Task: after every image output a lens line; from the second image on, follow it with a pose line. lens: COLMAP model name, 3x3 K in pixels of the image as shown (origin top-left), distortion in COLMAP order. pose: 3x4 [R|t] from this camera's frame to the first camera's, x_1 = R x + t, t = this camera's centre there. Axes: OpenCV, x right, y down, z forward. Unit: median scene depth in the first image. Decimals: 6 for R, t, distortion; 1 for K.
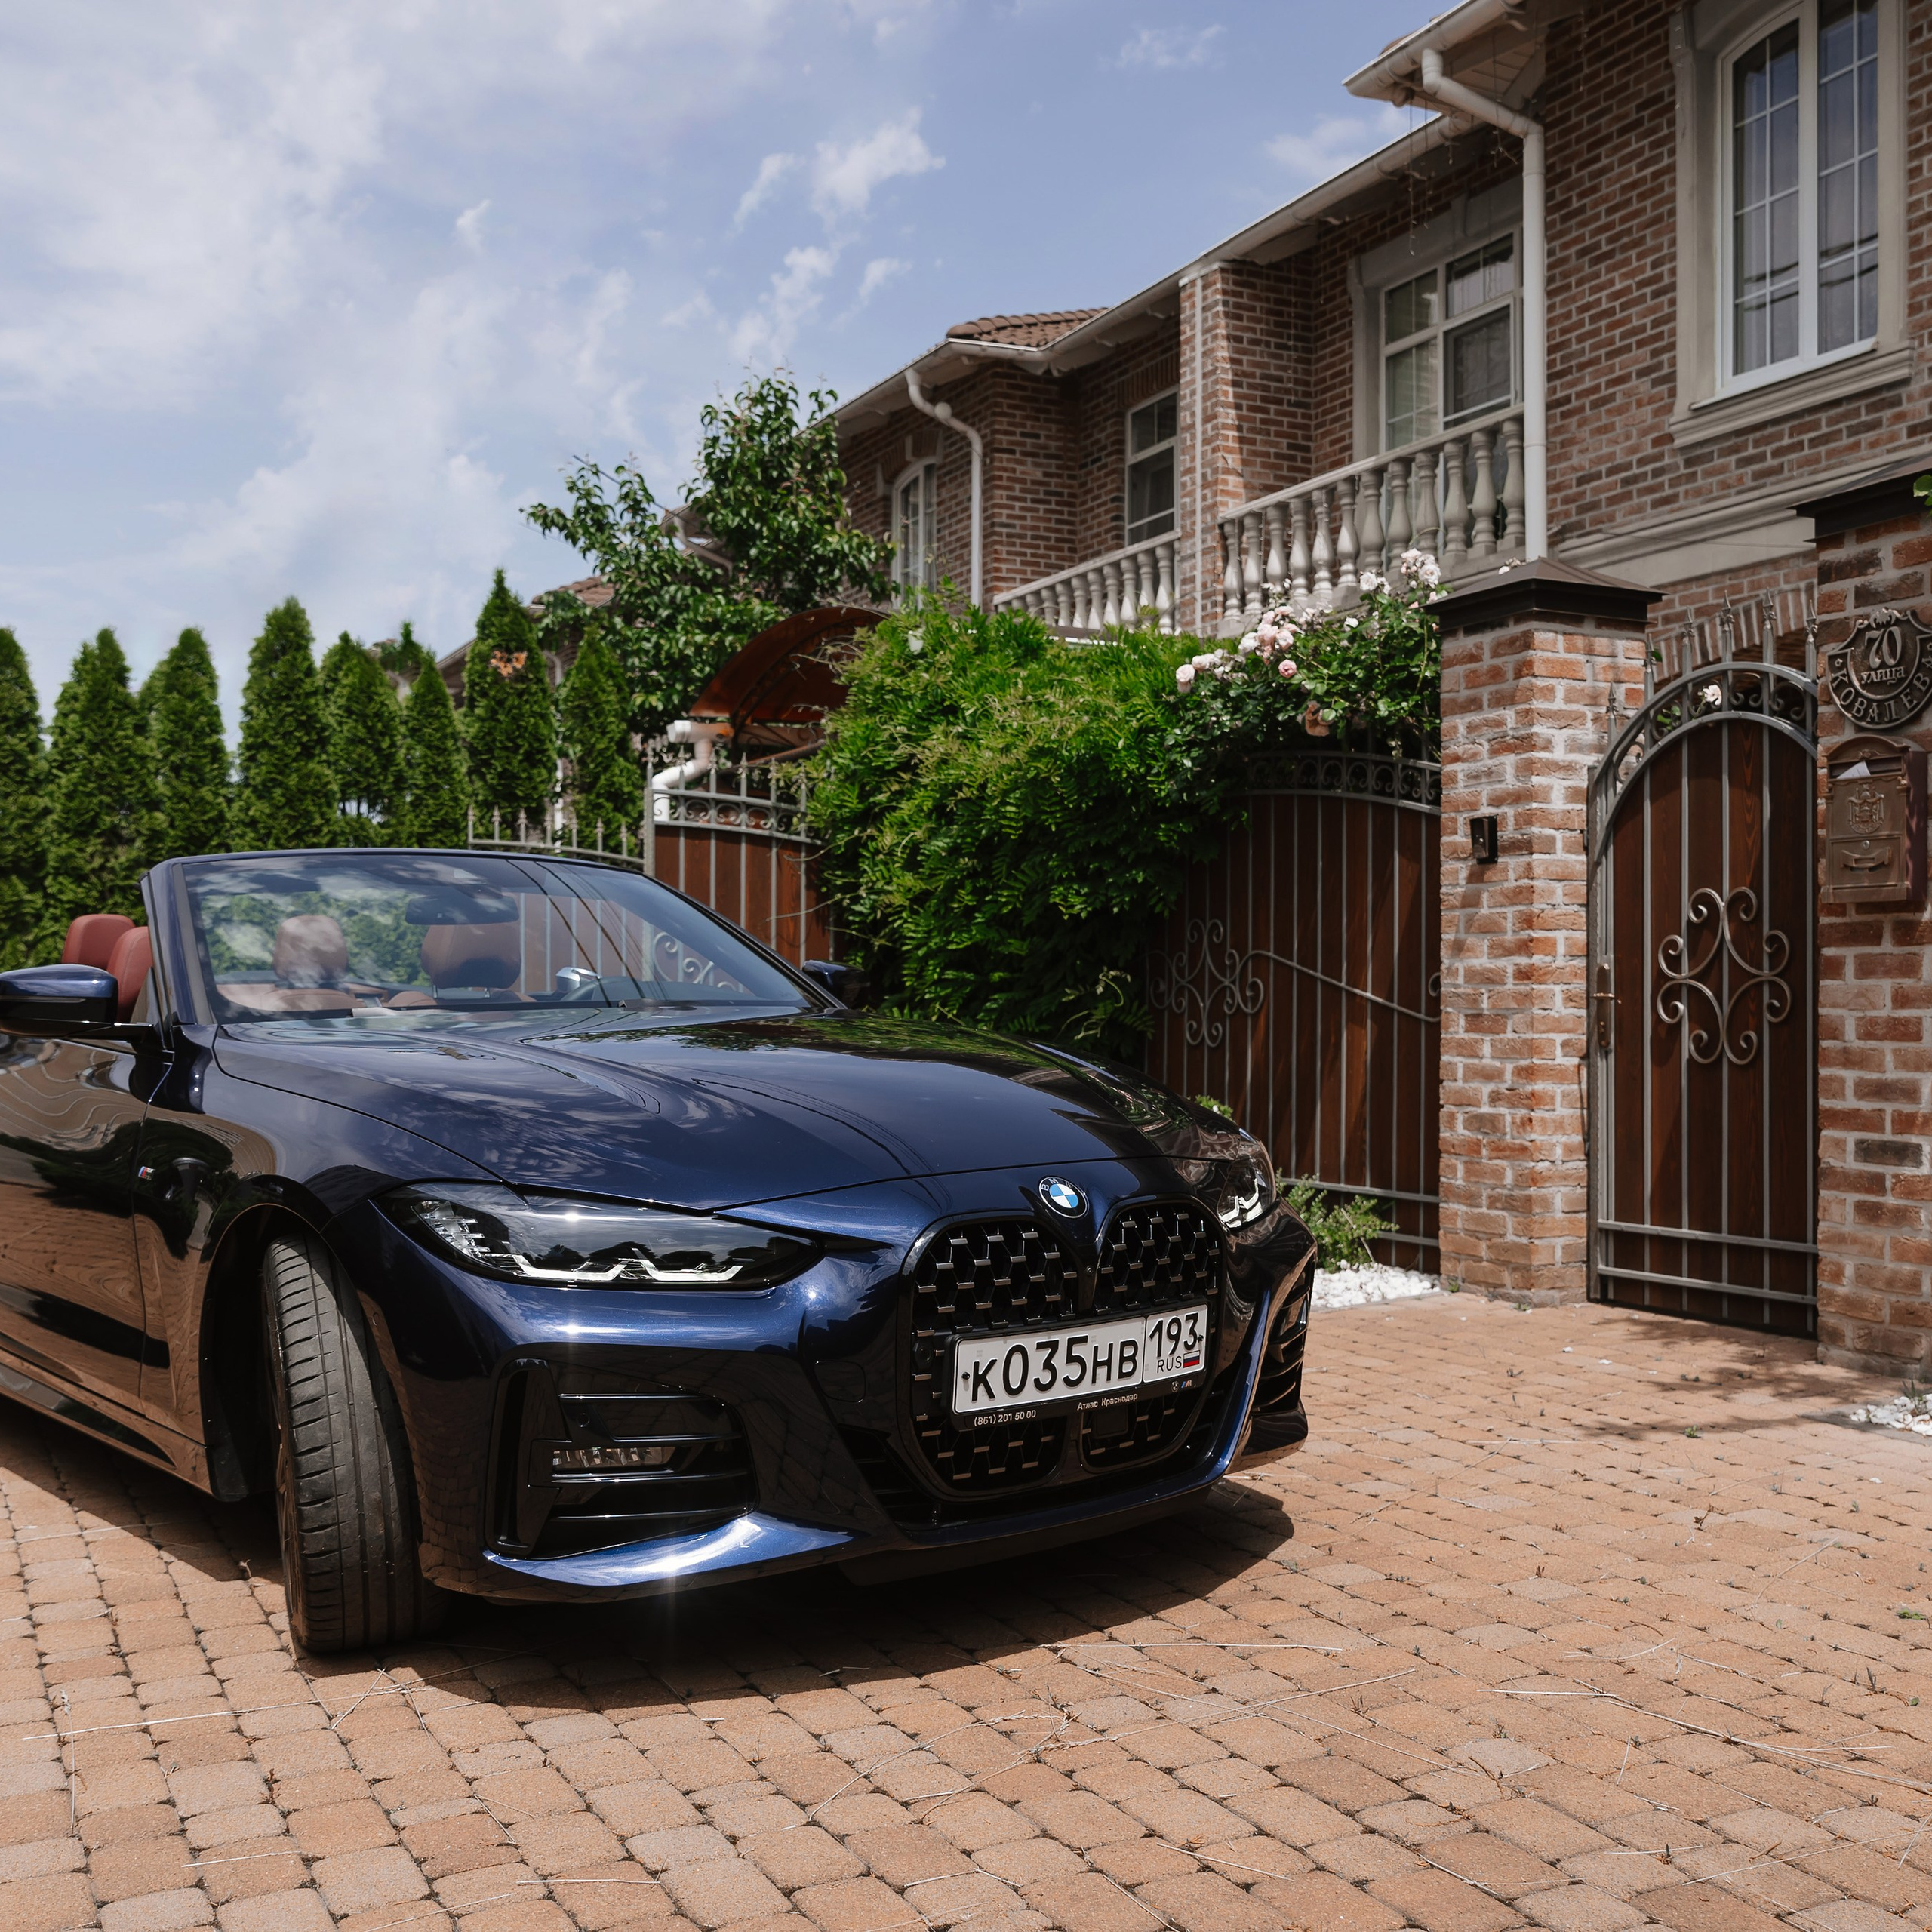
lens RADIAL K [[2130.9, 0, 926.8], [0, 2130.9, 1002.2], [0, 0, 1]] dist [-0.005816, 0.000000]
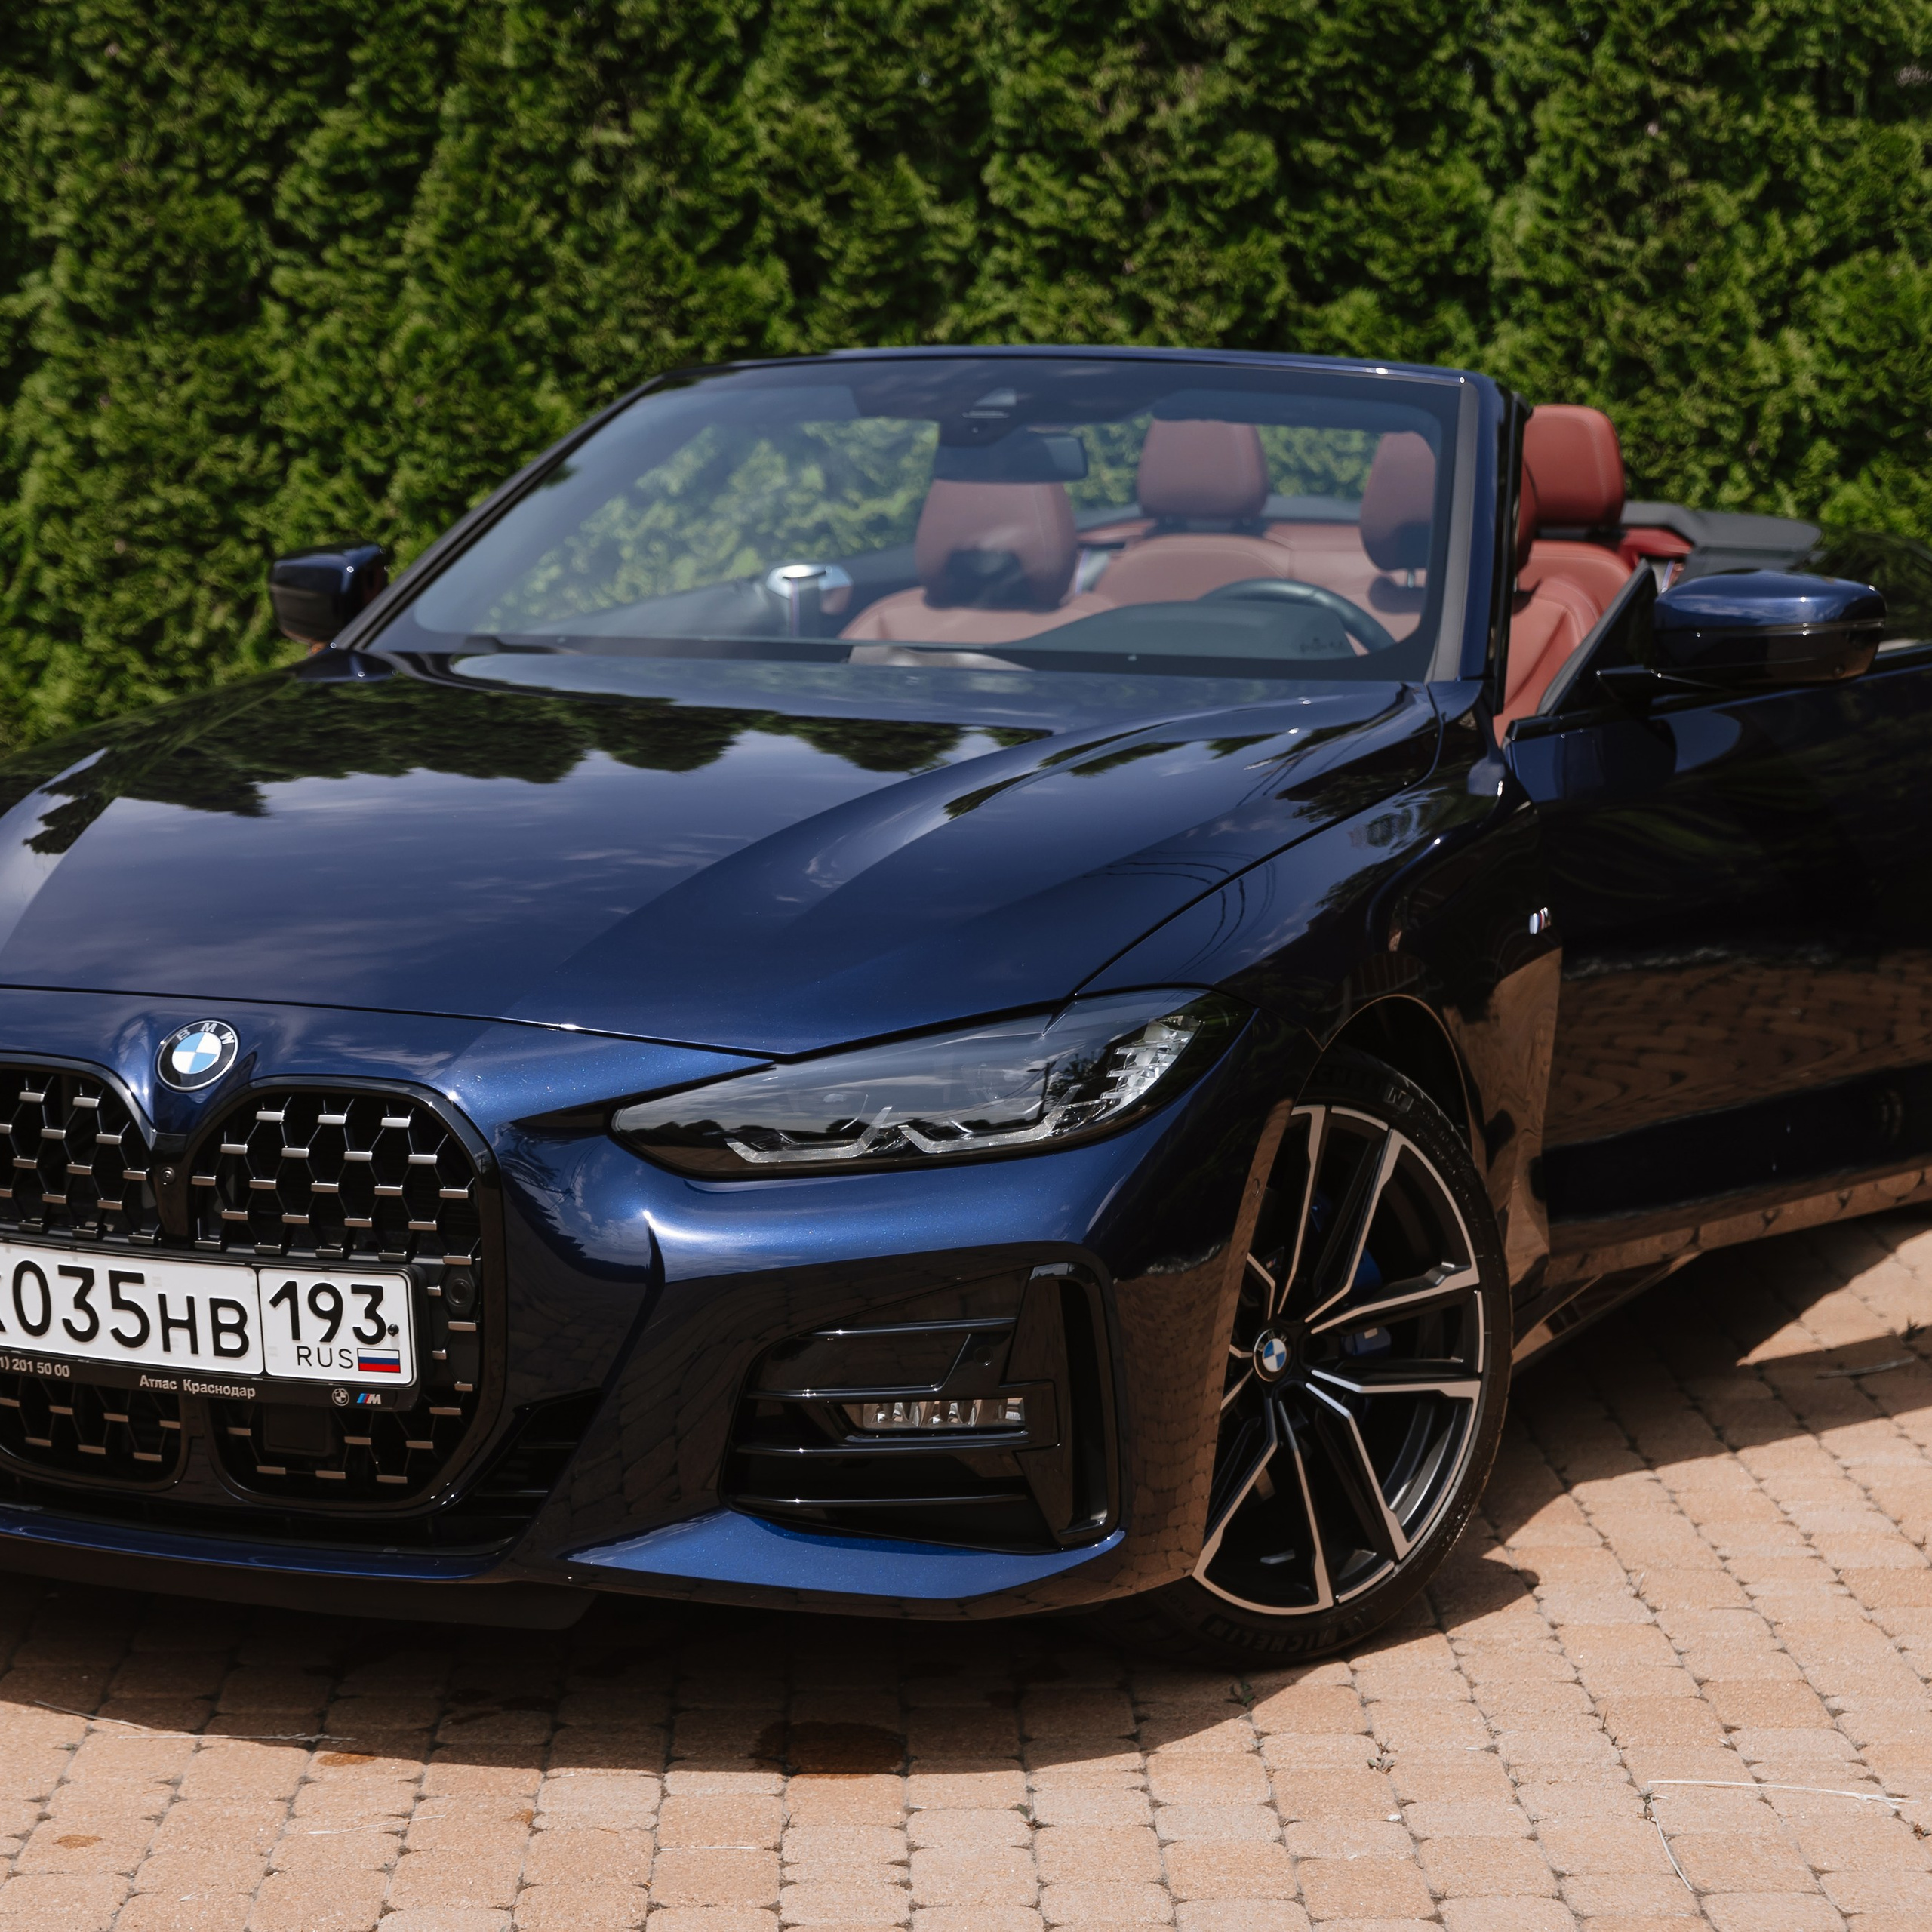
lens RADIAL K [[5014.8, 0, 983.8], [0, 5014.8, 962.2], [0, 0, 1]] dist [0.048405, 0.000000]
pose [[0.910107, 0.068242, -0.408716, -0.236147], [-0.017430, 0.991778, 0.126781, -0.118629], [0.414007, -0.108261, 0.903813, 0.853538]]
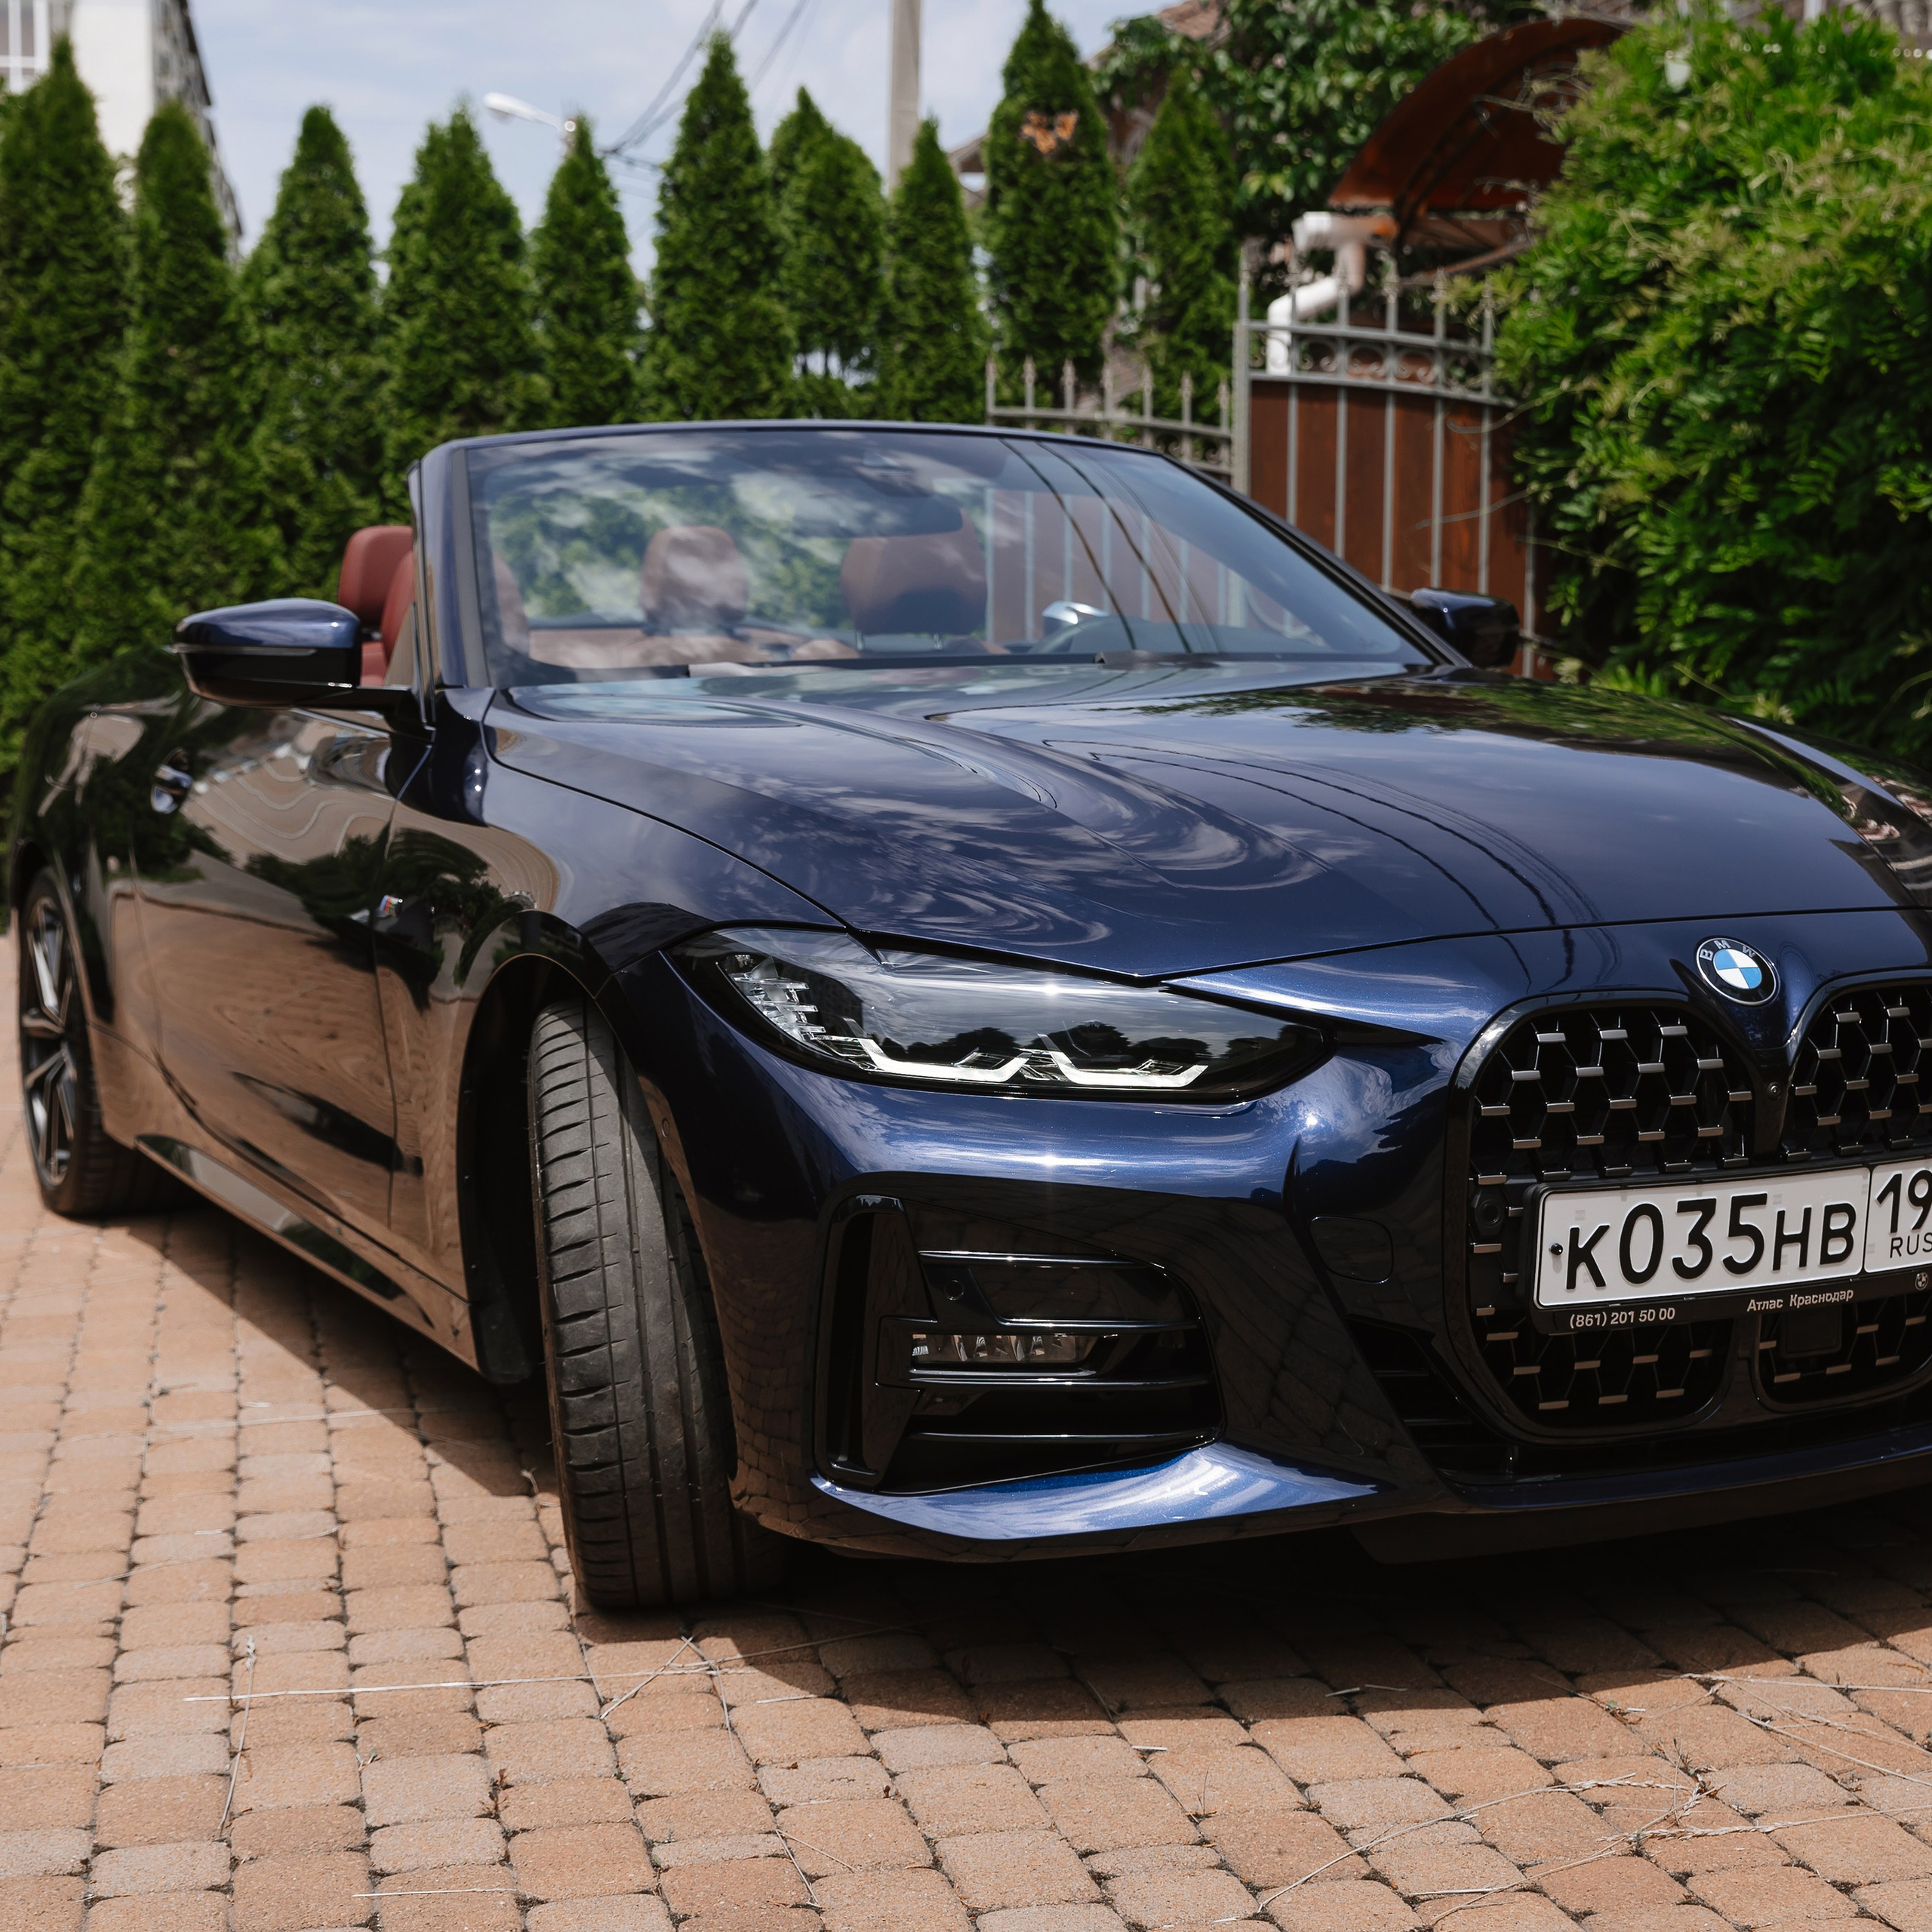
lens RADIAL K [[3269.9, 0, 957.7], [0, 3269.9, 977.2], [0, 0, 1]] dist [0.017511, 0.000000]
pose [[0.971741, 0.023411, -0.234885, 0.067425], [-0.000545, 0.995289, 0.096947, 0.001366], [0.236048, -0.094080, 0.967176, 0.026873]]
